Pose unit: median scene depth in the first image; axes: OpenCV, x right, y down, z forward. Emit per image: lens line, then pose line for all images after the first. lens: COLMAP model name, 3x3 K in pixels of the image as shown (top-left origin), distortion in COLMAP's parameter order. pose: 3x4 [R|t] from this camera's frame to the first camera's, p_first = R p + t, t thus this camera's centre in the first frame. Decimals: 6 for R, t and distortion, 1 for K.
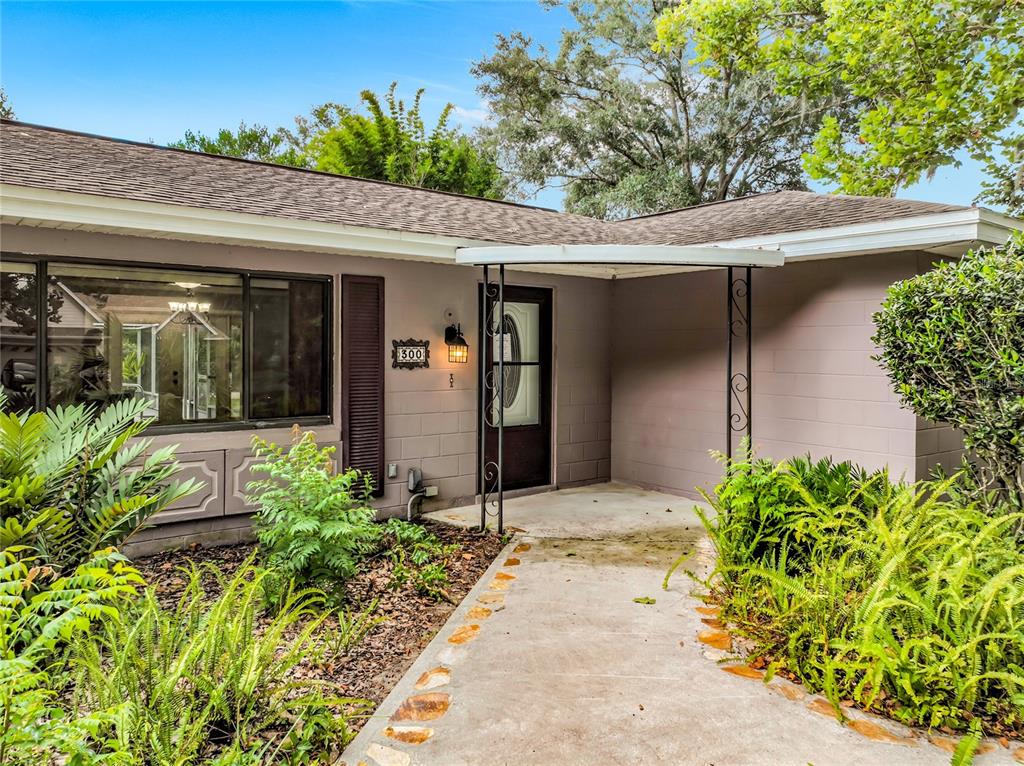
lens RADIAL K [[762.5, 0, 514.5], [0, 762.5, 327.9], [0, 0, 1]] dist [0.000769, 0.001087]
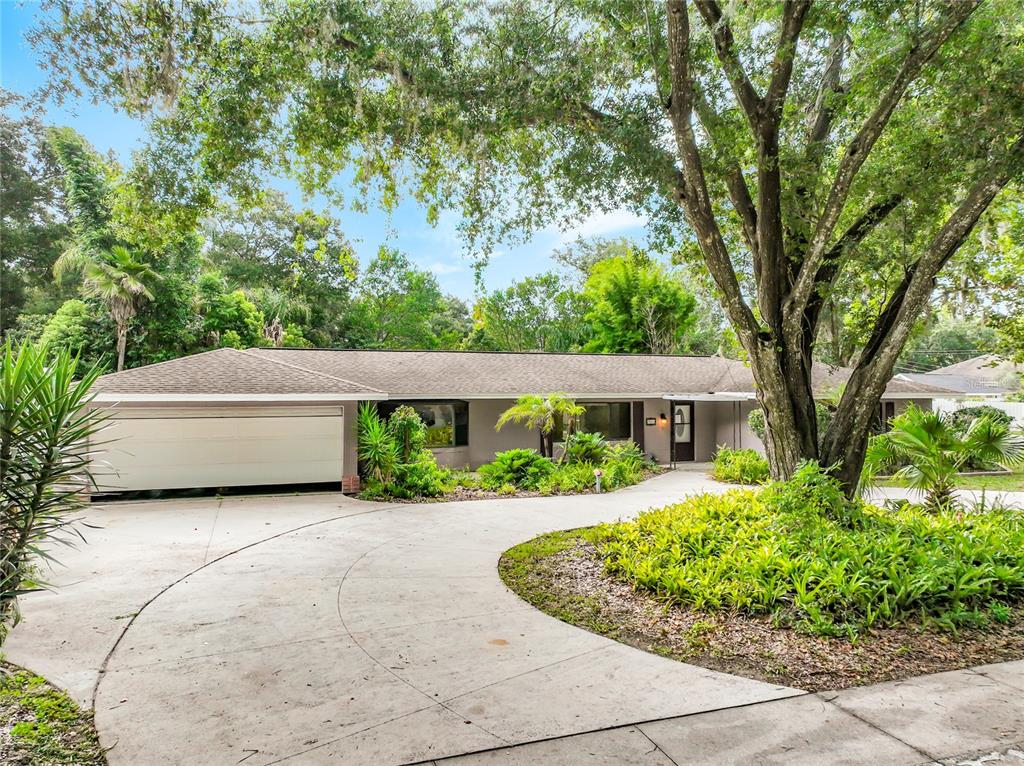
lens RADIAL K [[743.2, 0, 512.0], [0, 743.2, 383.0], [0, 0, 1]] dist [0.002030, -0.000263]
pose [[0.955405, 0.001673, -0.295293, 0.264734], [0.005925, 0.999674, 0.024832, -0.229007], [0.295239, -0.025475, 0.955084, -2.456115]]
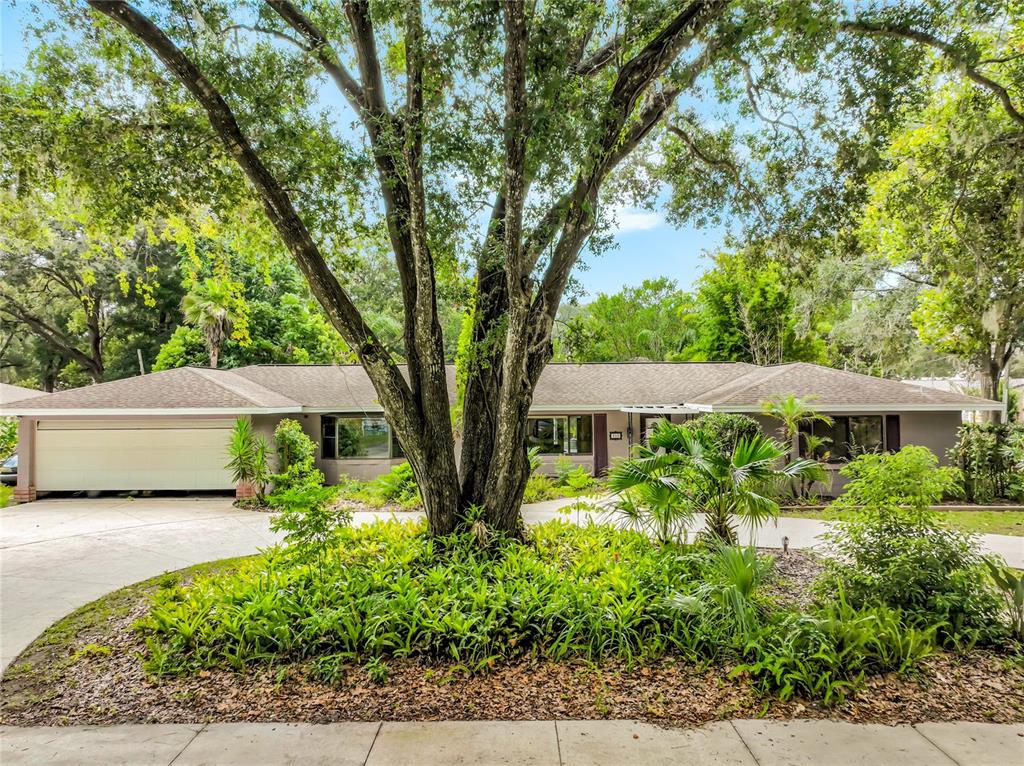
lens RADIAL K [[743.2, 0, 512.0], [0, 743.2, 383.0], [0, 0, 1]] dist [0.002030, -0.000263]
pose [[0.794209, -0.012815, -0.607510, 1.411670], [0.022901, 0.999699, 0.008852, -0.224722], [0.607213, -0.020943, 0.794263, -1.773442]]
